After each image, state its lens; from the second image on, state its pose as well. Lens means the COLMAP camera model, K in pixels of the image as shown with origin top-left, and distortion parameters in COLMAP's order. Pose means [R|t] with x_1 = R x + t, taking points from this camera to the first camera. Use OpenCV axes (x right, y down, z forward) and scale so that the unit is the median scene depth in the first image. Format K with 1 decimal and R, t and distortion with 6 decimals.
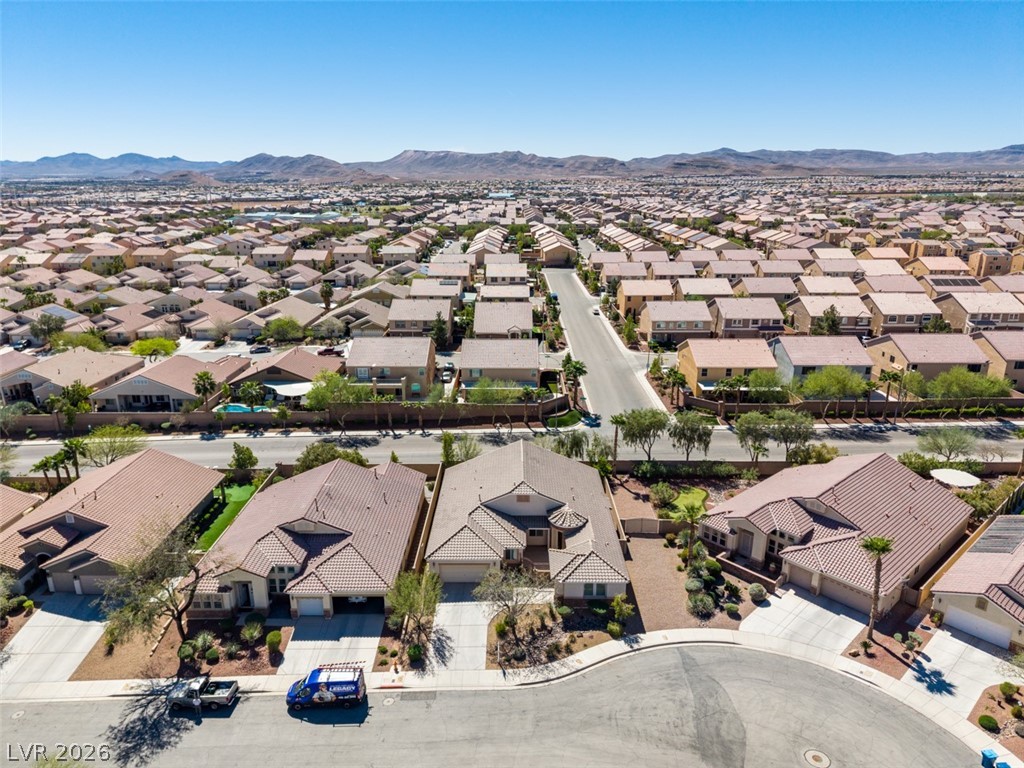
lens RADIAL K [[684.4, 0, 506.7], [0, 684.4, 384.3], [0, 0, 1]] dist [0.079194, -0.092424]
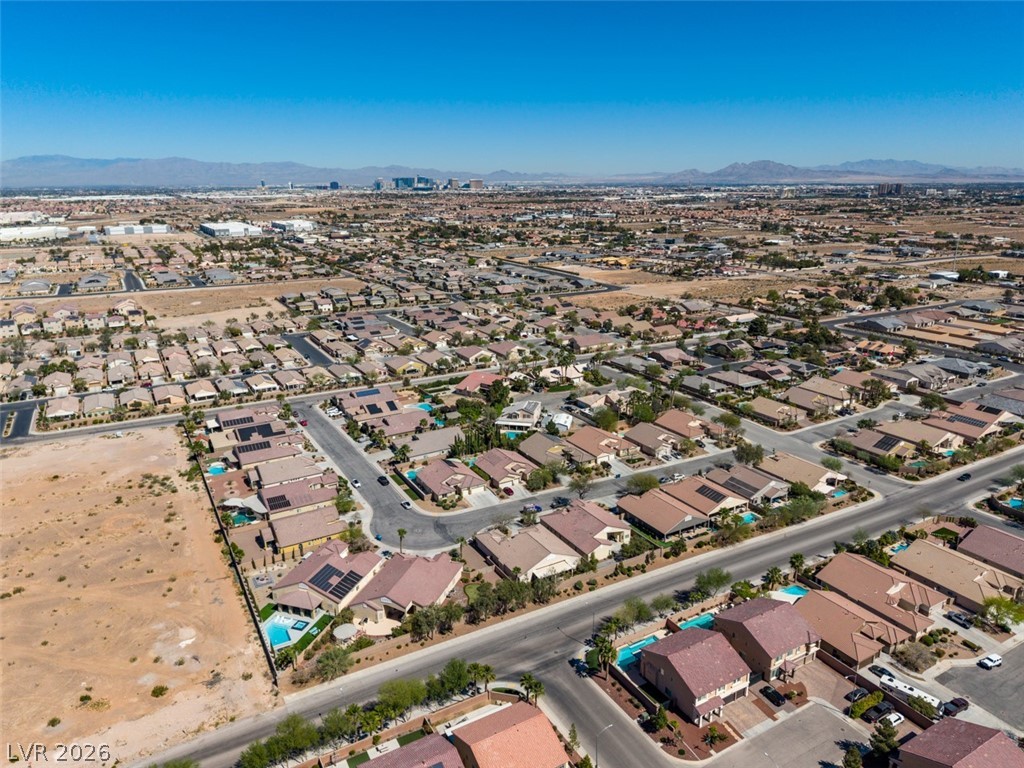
lens RADIAL K [[684.4, 0, 506.7], [0, 684.4, 384.3], [0, 0, 1]] dist [0.079194, -0.092424]
pose [[-0.863228, 0.152149, -0.481340, 1.245839], [-0.131404, 0.852906, 0.505257, -1.606730], [0.487413, 0.499402, -0.716259, 2.558041]]
